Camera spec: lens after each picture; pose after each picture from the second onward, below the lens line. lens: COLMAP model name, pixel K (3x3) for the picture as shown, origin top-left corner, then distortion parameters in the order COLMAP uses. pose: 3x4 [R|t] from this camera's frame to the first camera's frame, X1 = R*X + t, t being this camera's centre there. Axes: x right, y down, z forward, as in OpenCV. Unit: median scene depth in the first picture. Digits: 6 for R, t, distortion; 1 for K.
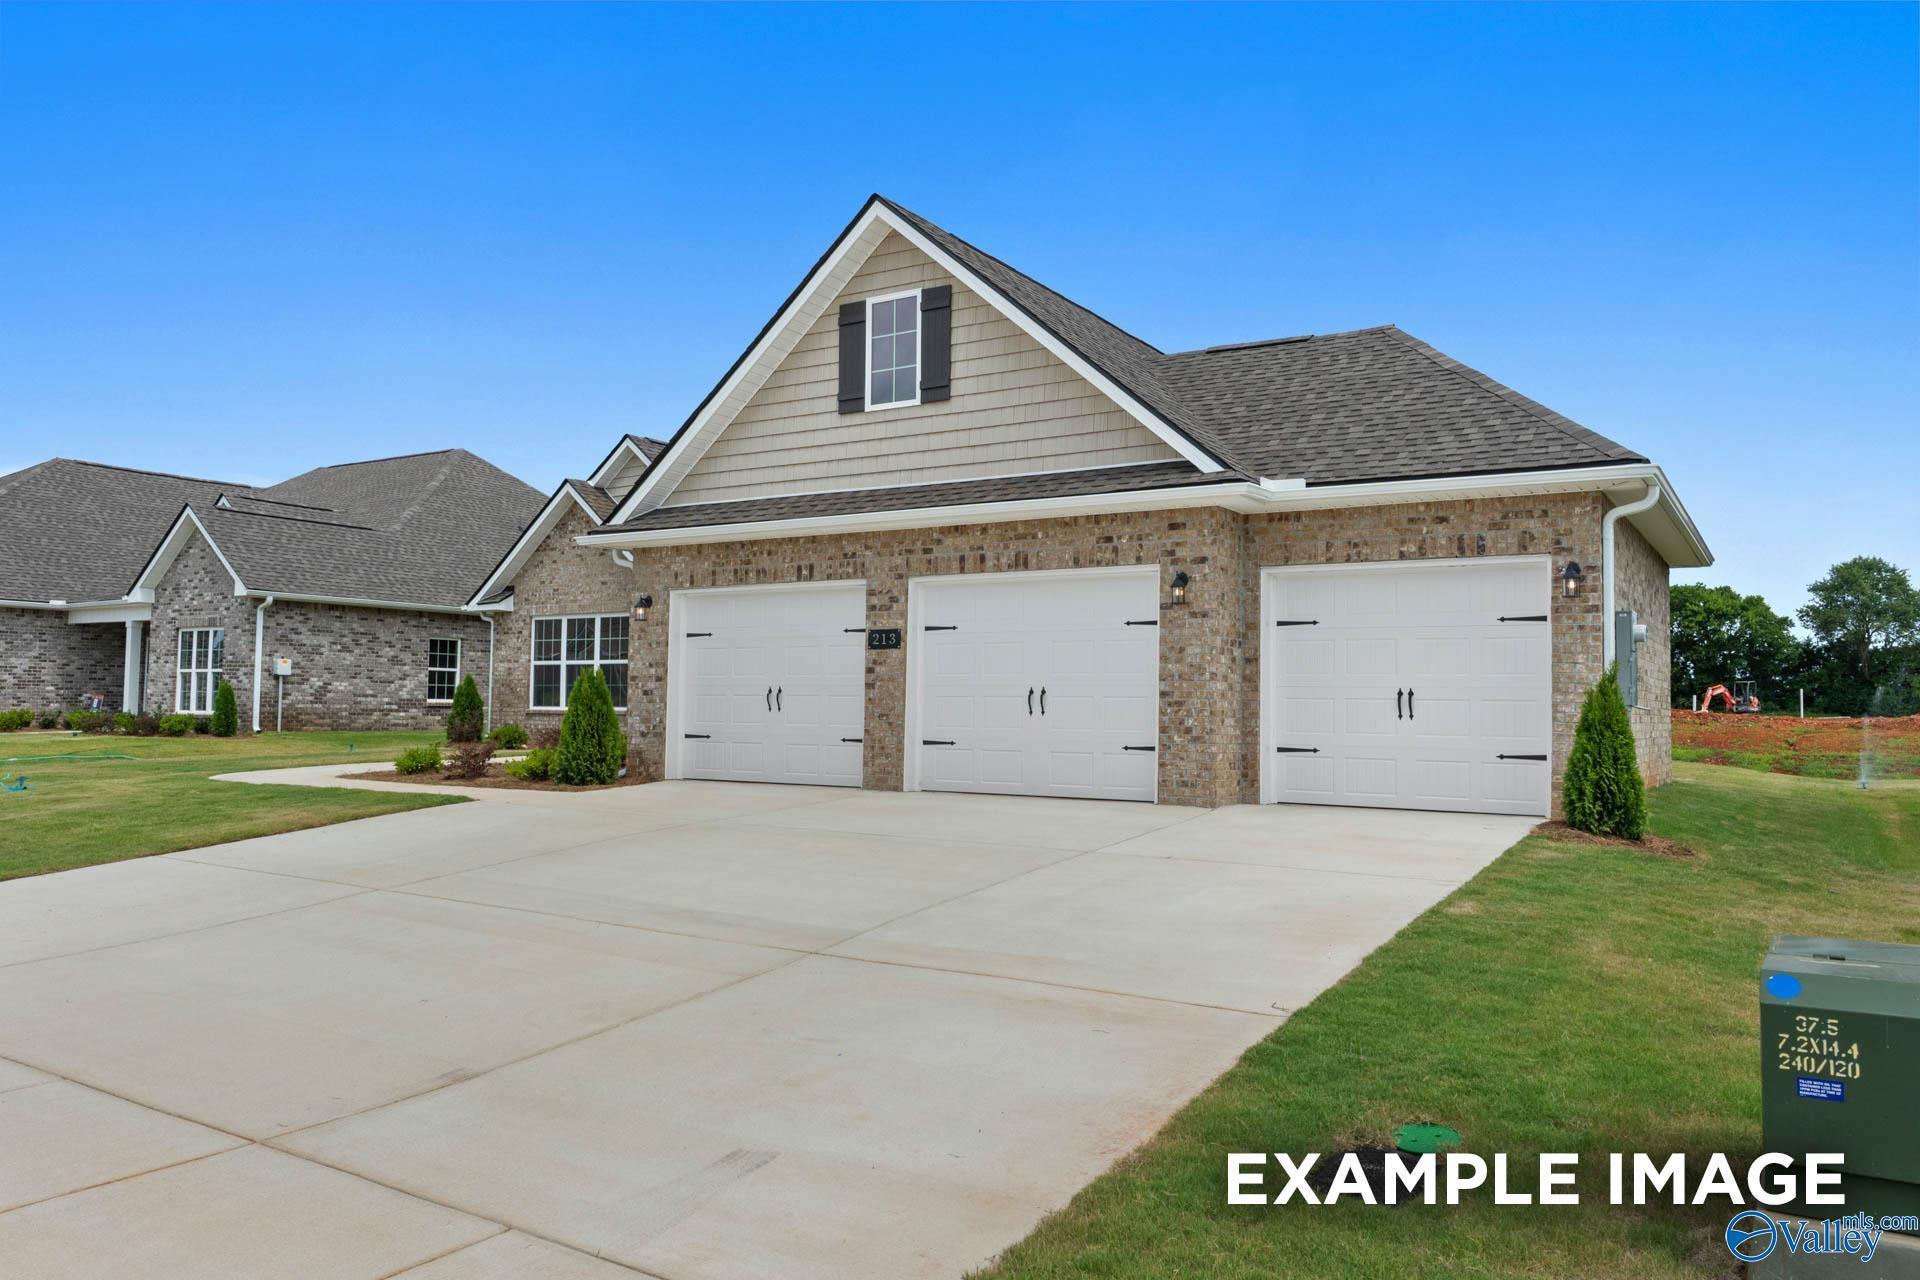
lens RADIAL K [[1302.7, 0, 958.8], [0, 1302.7, 632.5], [0, 0, 1]] dist [0.000068, -0.000534]
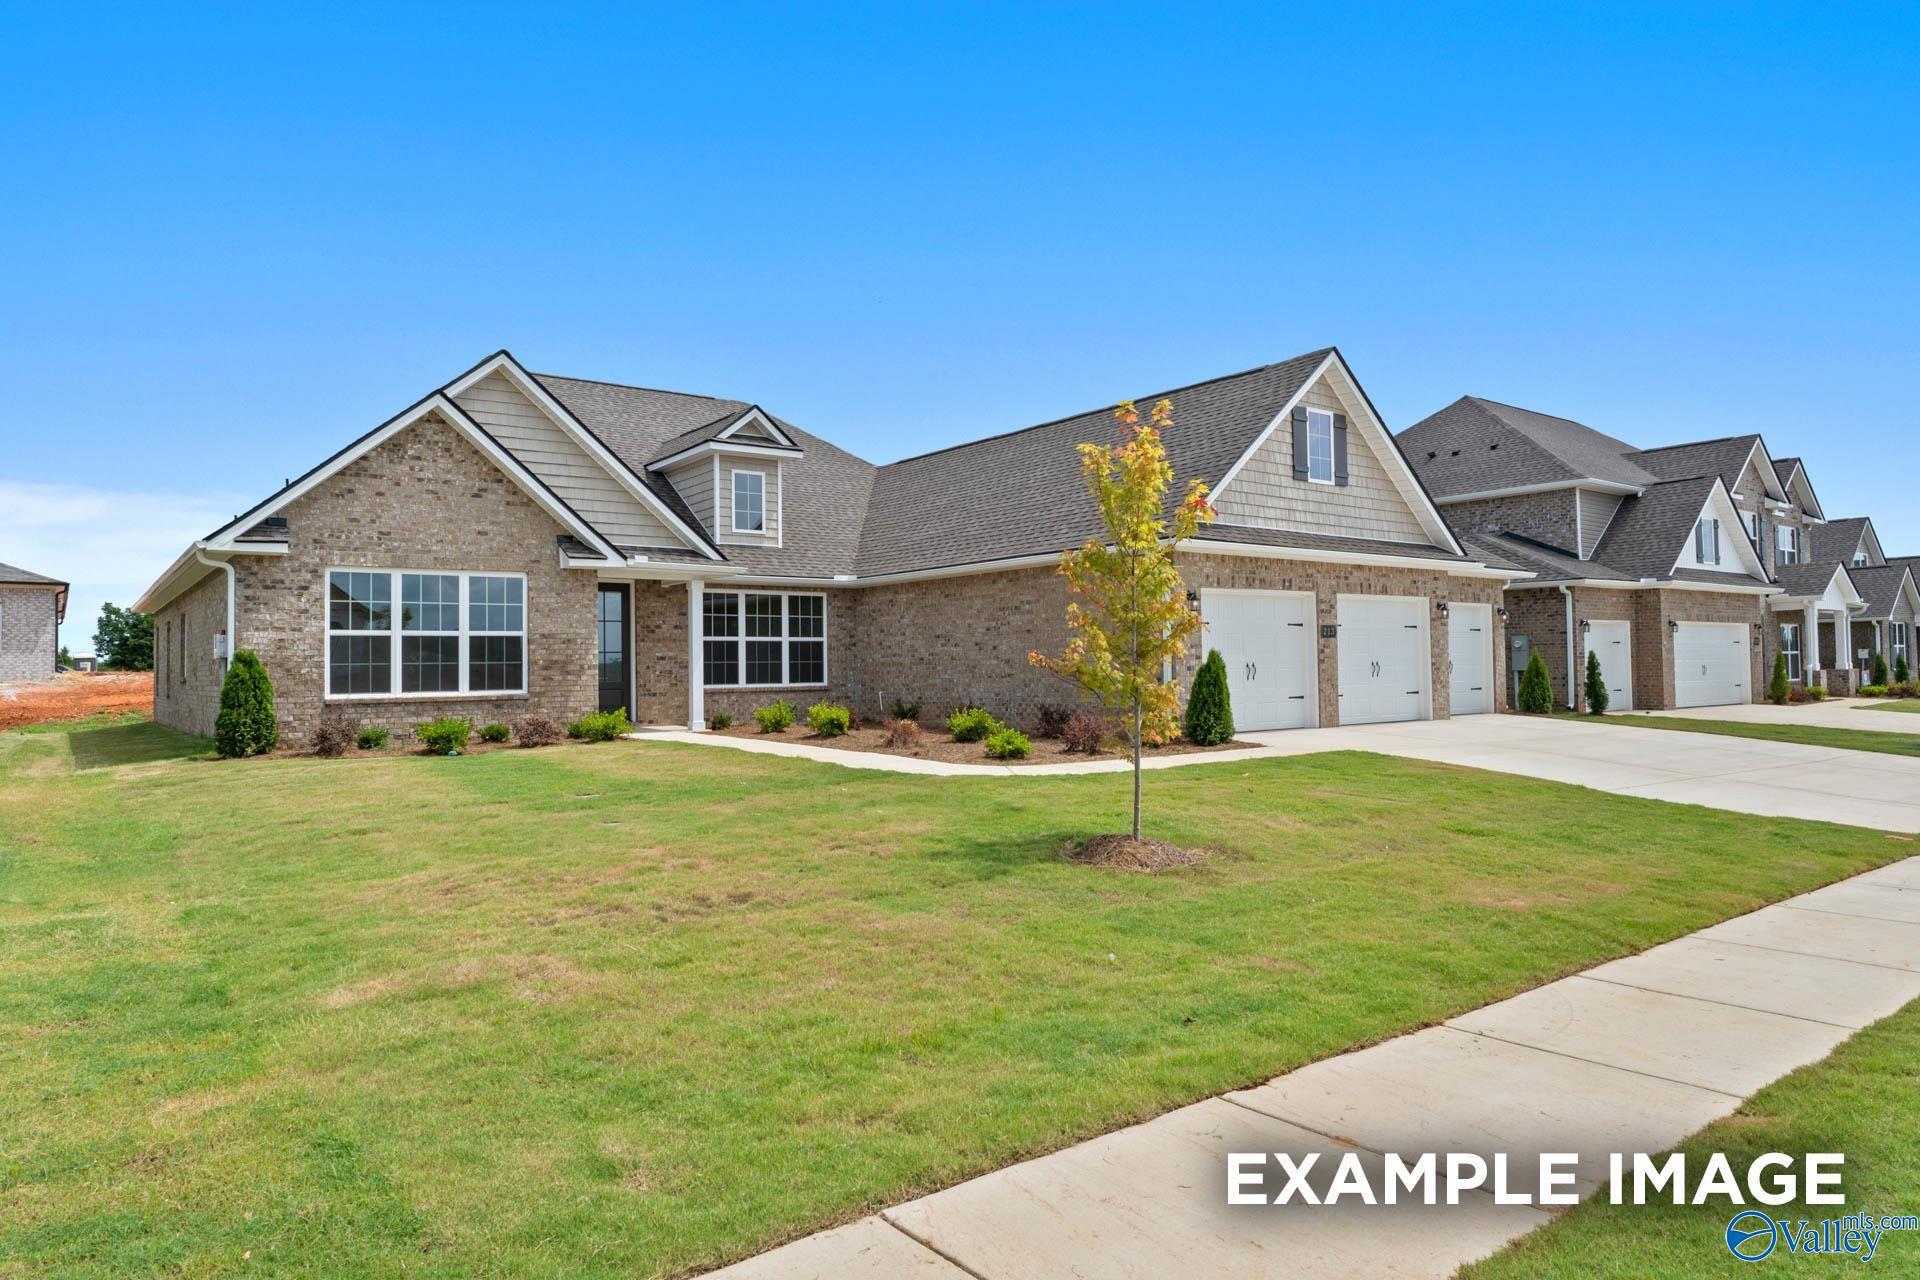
lens RADIAL K [[1193.5, 0, 966.0], [0, 1193.5, 637.0], [0, 0, 1]] dist [-0.006408, -0.001455]
pose [[0.371325, 0.010030, 0.928449, -1.492846], [-0.035137, 0.999377, 0.003257, 0.021430], [-0.927838, -0.033833, 0.371446, 0.833371]]
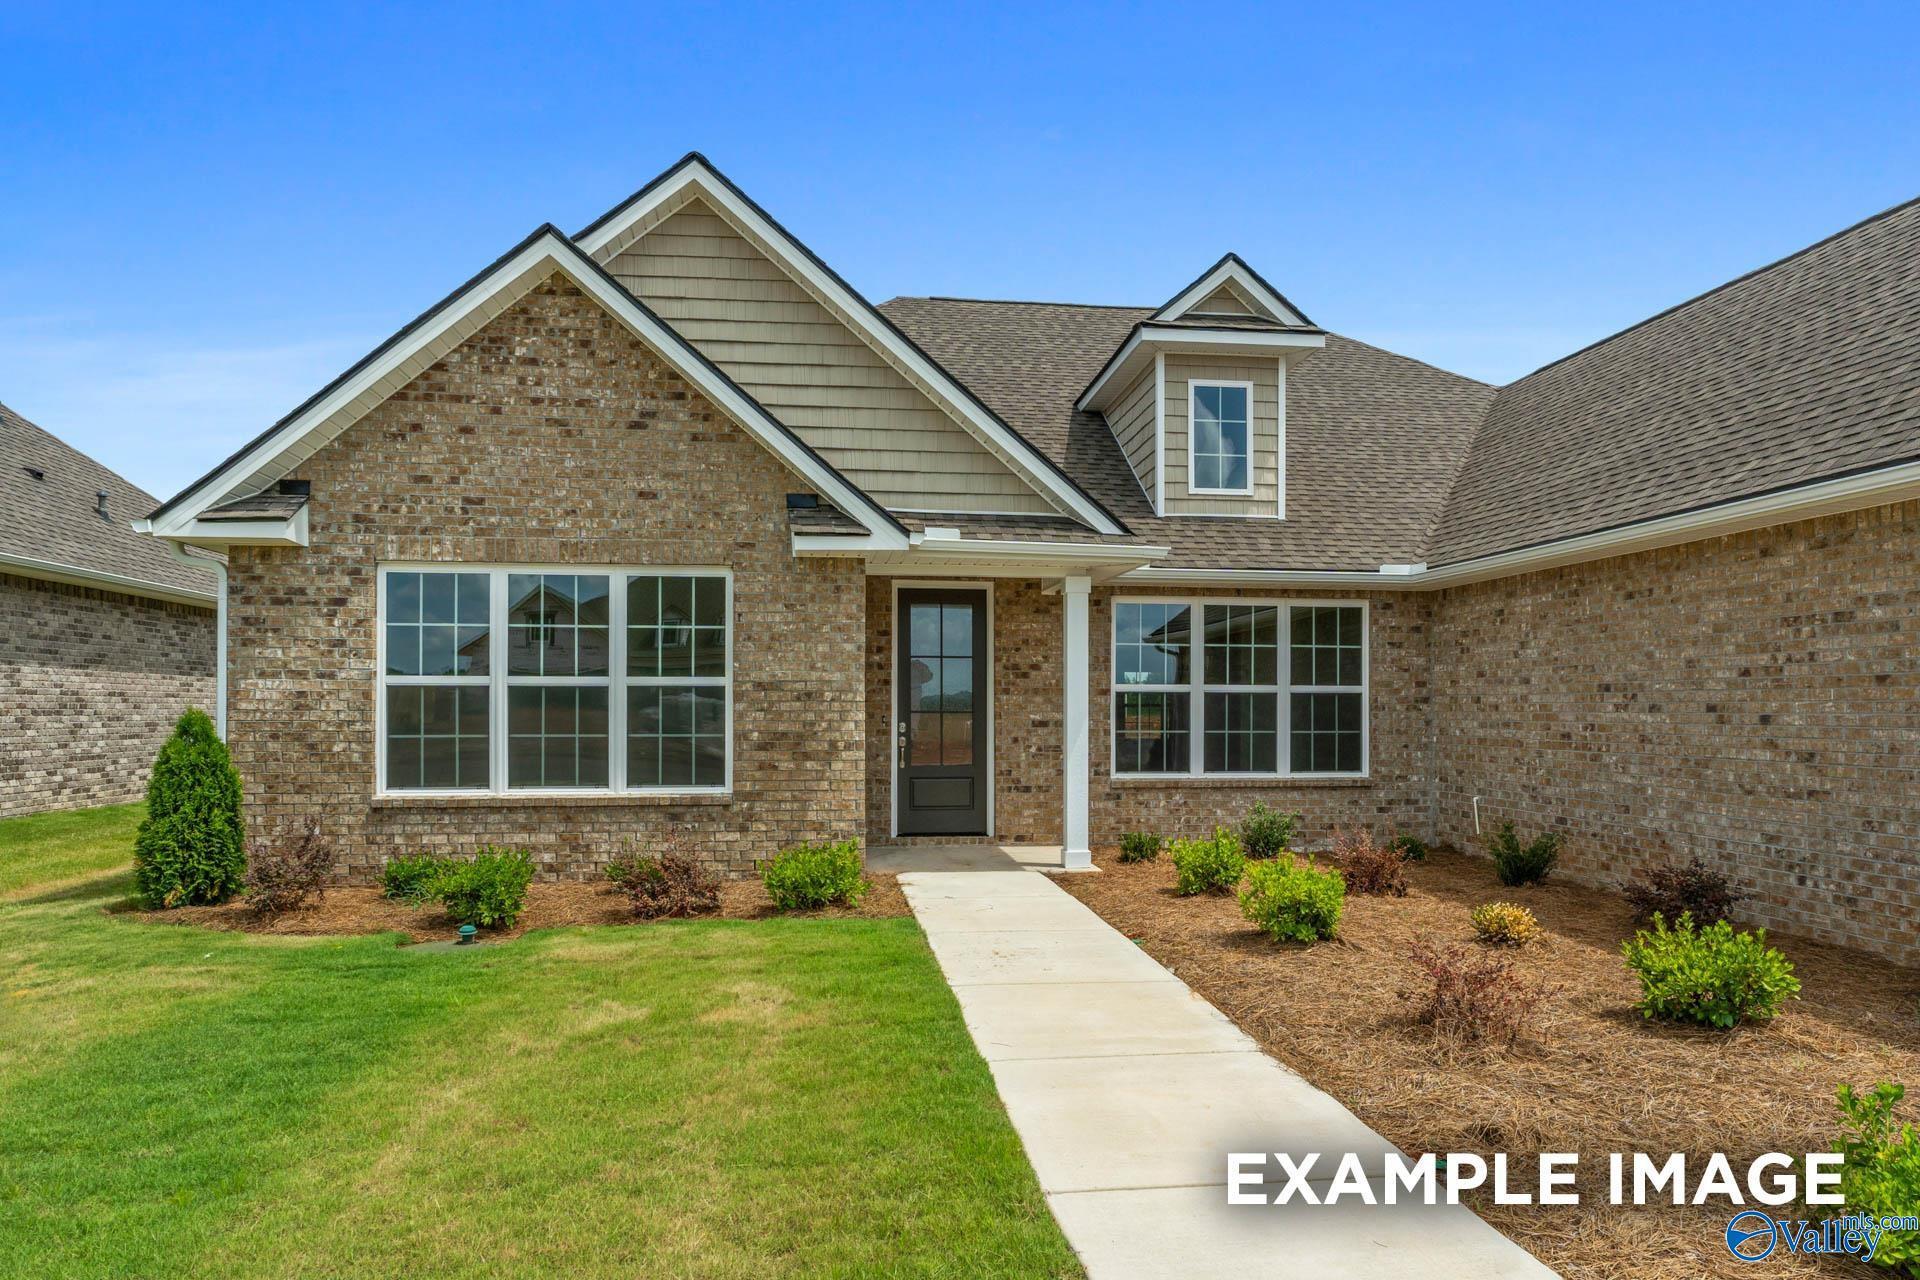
lens RADIAL K [[1193.5, 0, 977.2], [0, 1193.5, 699.8], [0, 0, 1]] dist [-0.006408, -0.001455]
pose [[0.783159, -0.003811, 0.621810, -0.772100], [-0.029820, 0.998600, 0.043679, 0.014752], [-0.621106, -0.052750, 0.781949, 1.133473]]
